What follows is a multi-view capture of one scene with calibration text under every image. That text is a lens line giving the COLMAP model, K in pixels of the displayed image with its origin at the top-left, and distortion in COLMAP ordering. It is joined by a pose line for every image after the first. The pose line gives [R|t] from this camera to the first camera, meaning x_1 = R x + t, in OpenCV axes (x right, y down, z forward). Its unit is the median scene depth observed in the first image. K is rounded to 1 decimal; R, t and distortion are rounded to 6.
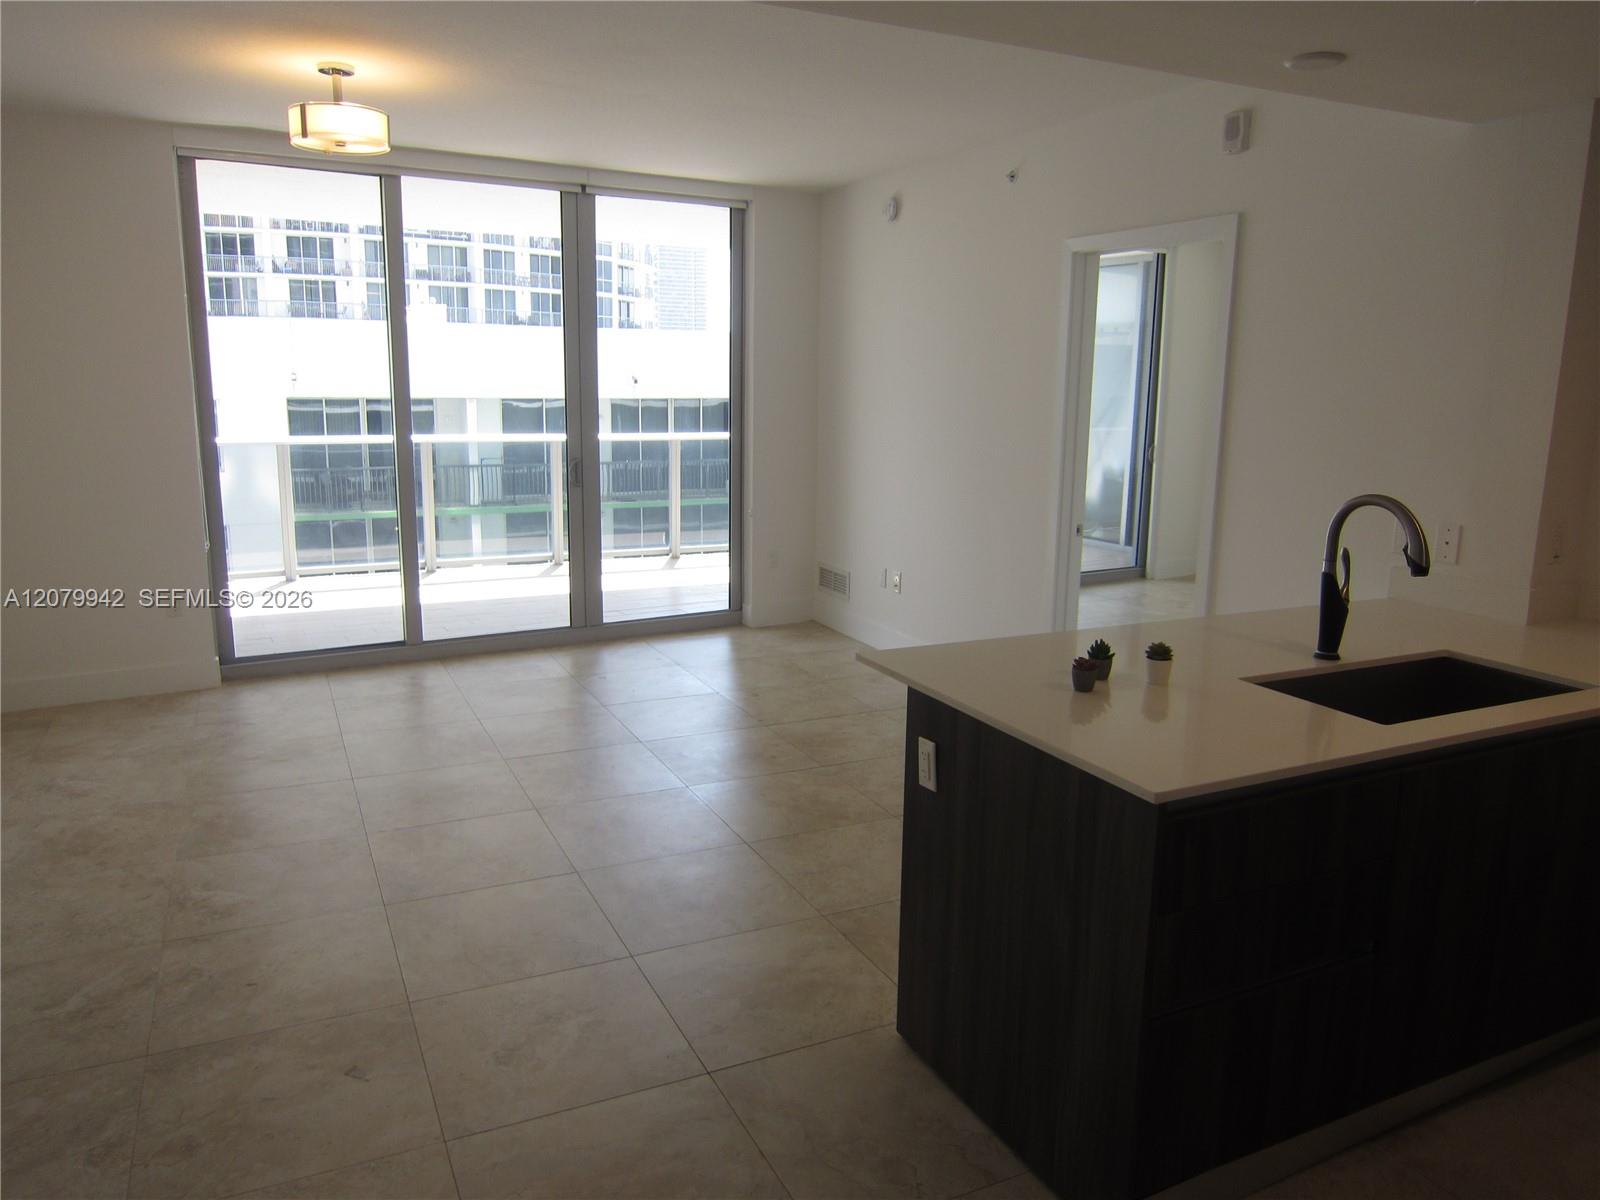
lens RADIAL K [[1143.2, 0, 801.8], [0, 1143.2, 595.8], [0, 0, 1]] dist [-0.028648, 0.007289]
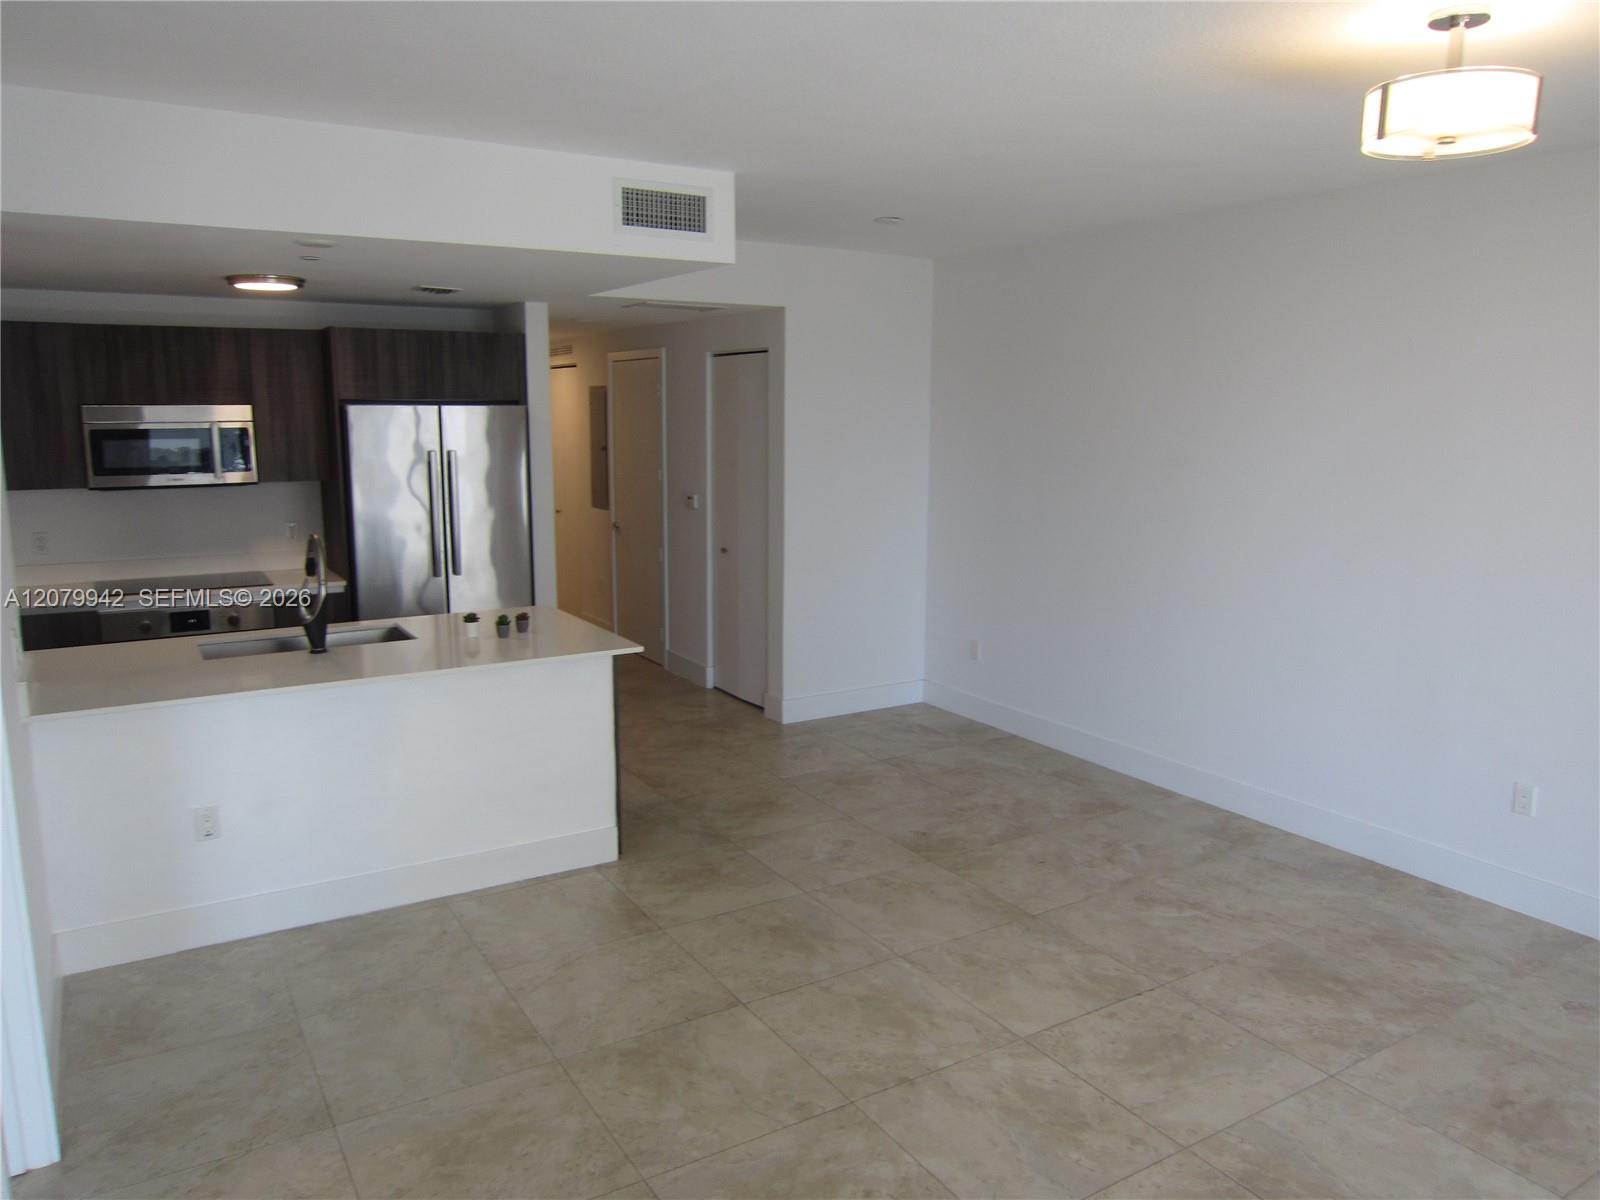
lens RADIAL K [[1143.2, 0, 801.8], [0, 1143.2, 595.8], [0, 0, 1]] dist [-0.028648, 0.007289]
pose [[-0.994065, -0.000966, -0.108787, 0.001532], [-0.038605, 0.938020, 0.344425, -0.234153], [0.101712, 0.346580, -0.932490, 1.041929]]
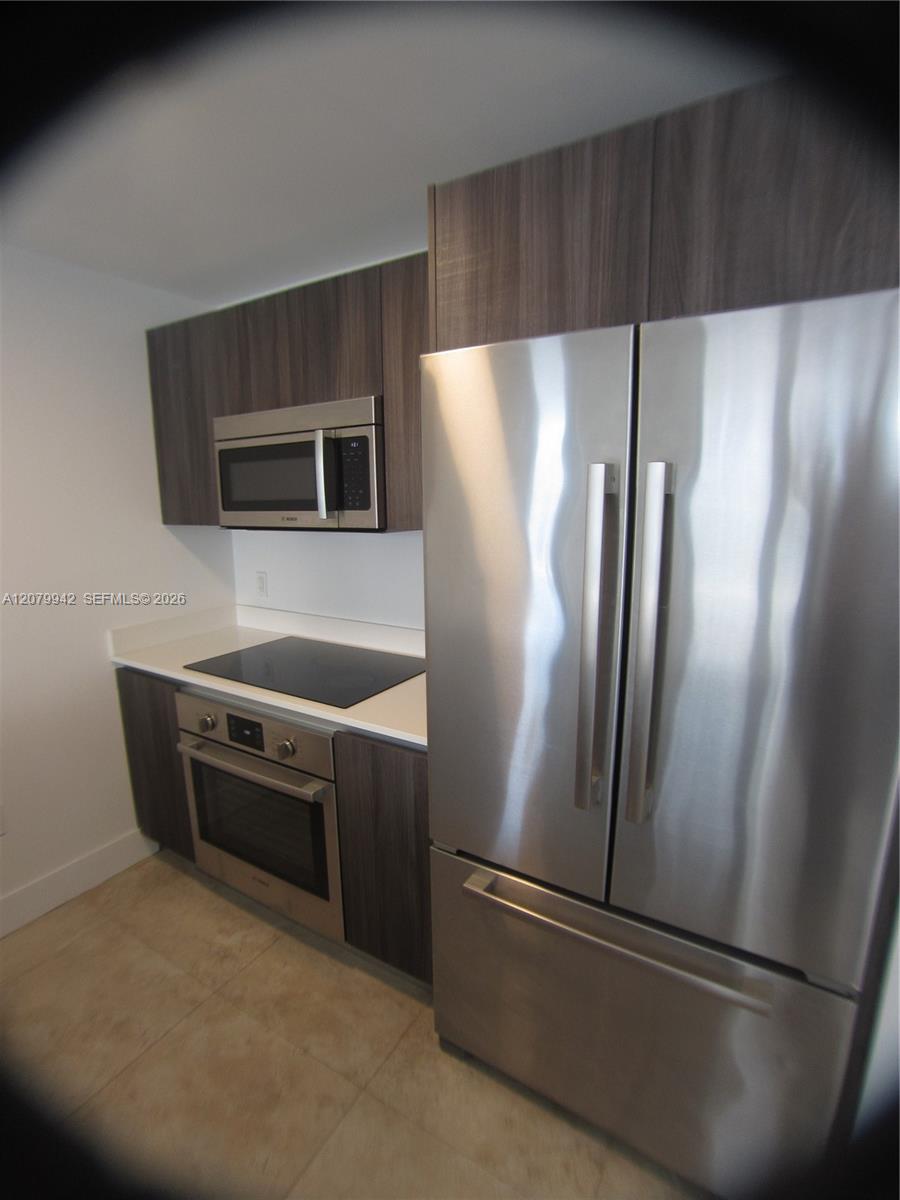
lens RADIAL K [[584.9, 0, 448.6], [0, 584.9, 606.0], [0, 0, 1]] dist [-0.122244, 0.057069]
pose [[-0.553263, -0.171028, 0.815261, 0.083612], [0.161638, 0.938053, 0.306480, -0.040322], [-0.817174, 0.301341, -0.491345, 0.262451]]
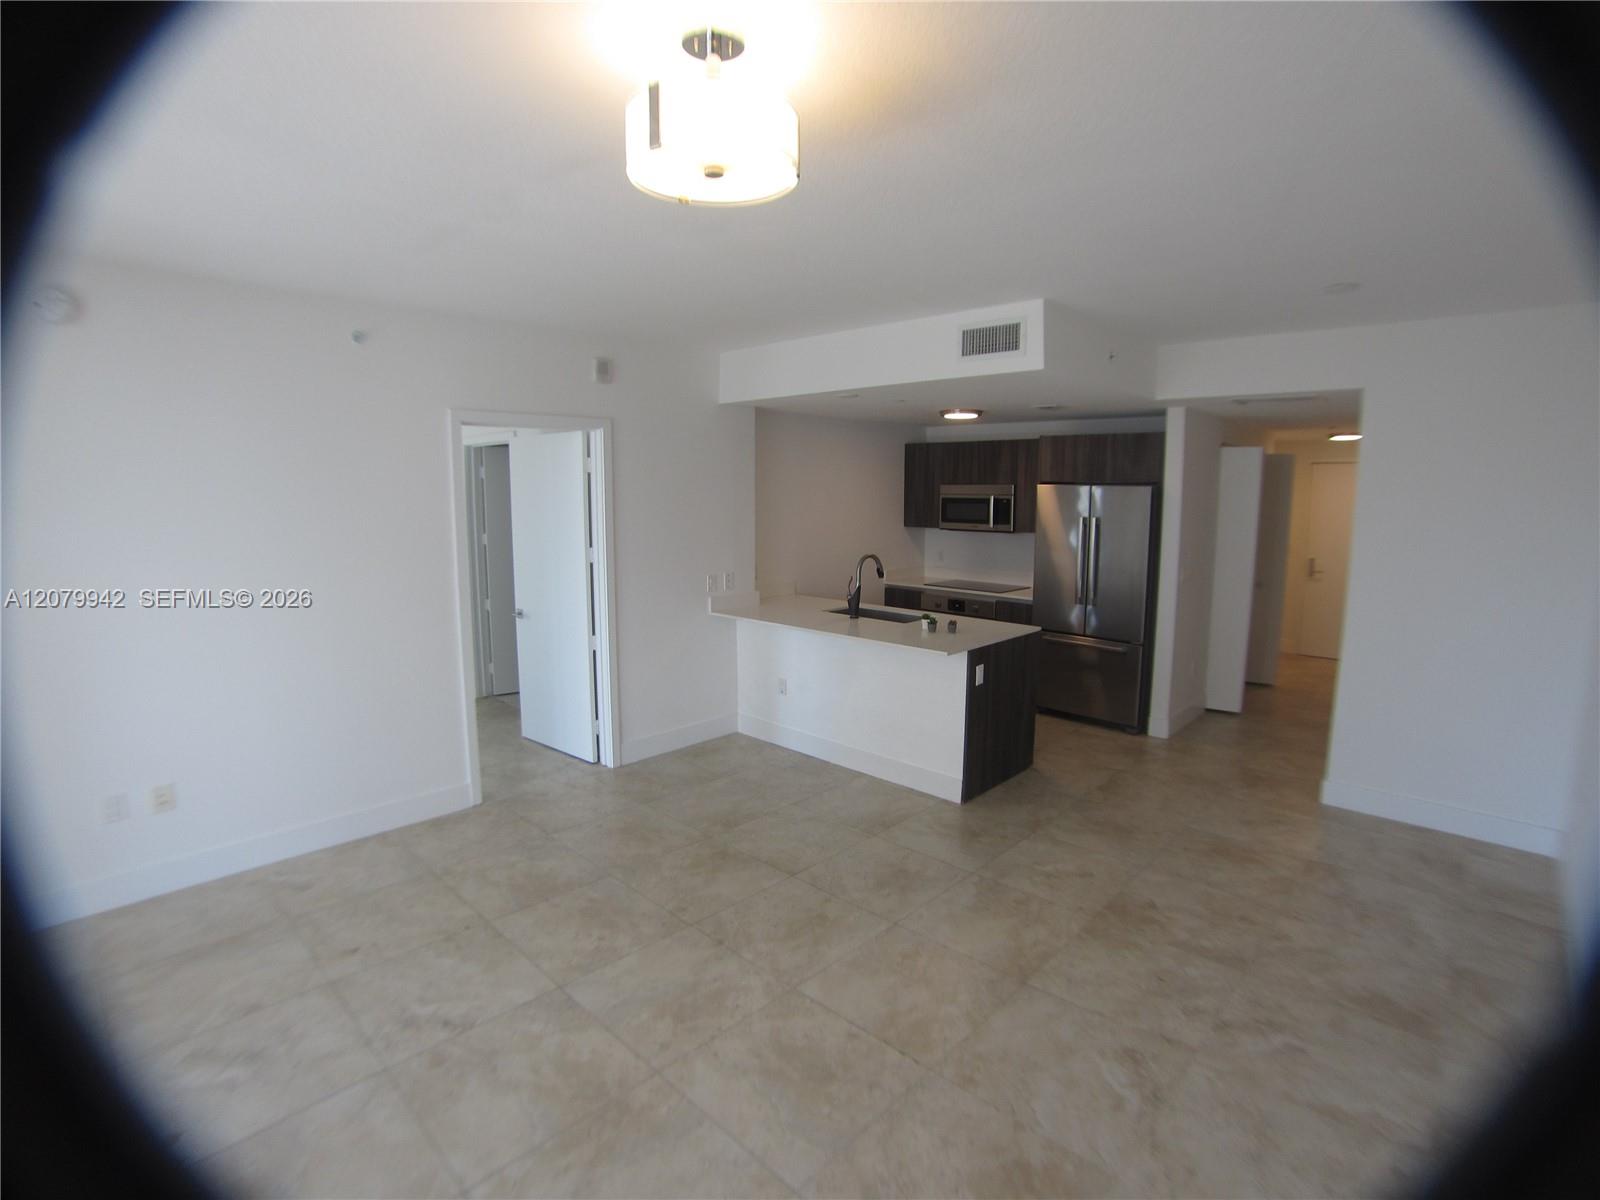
lens RADIAL K [[779.8, 0, 808.7], [0, 779.8, 592.4], [0, 0, 1]] dist [-0.122244, 0.057069]
pose [[-0.357237, -0.137960, 0.923769, -0.508820], [0.170064, 0.962891, 0.209570, -0.174233], [-0.918401, 0.231966, -0.320519, 0.723423]]
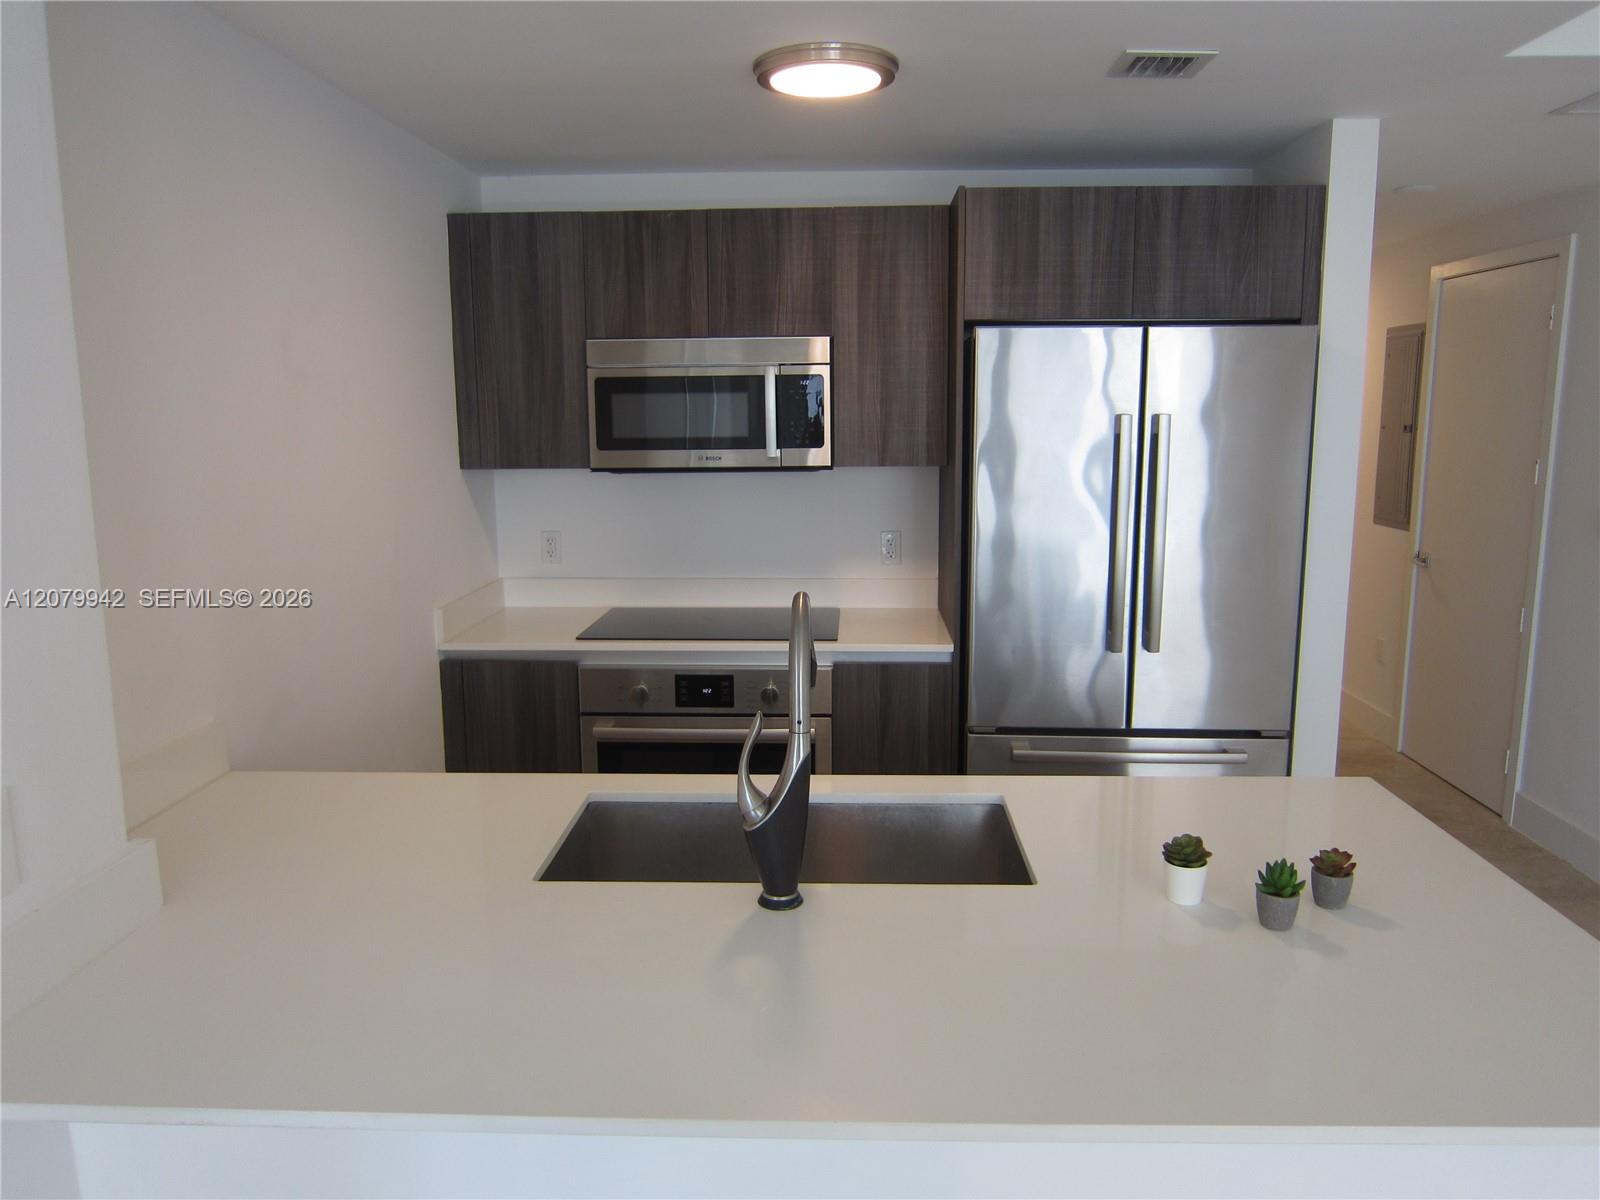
lens RADIAL K [[1143.2, 0, 801.8], [0, 1143.2, 595.8], [0, 0, 1]] dist [-0.028648, 0.007289]
pose [[-0.885597, -0.084592, 0.456685, 0.089619], [0.082275, 0.939151, 0.333505, -0.118900], [-0.457108, 0.332925, -0.824750, 0.611910]]
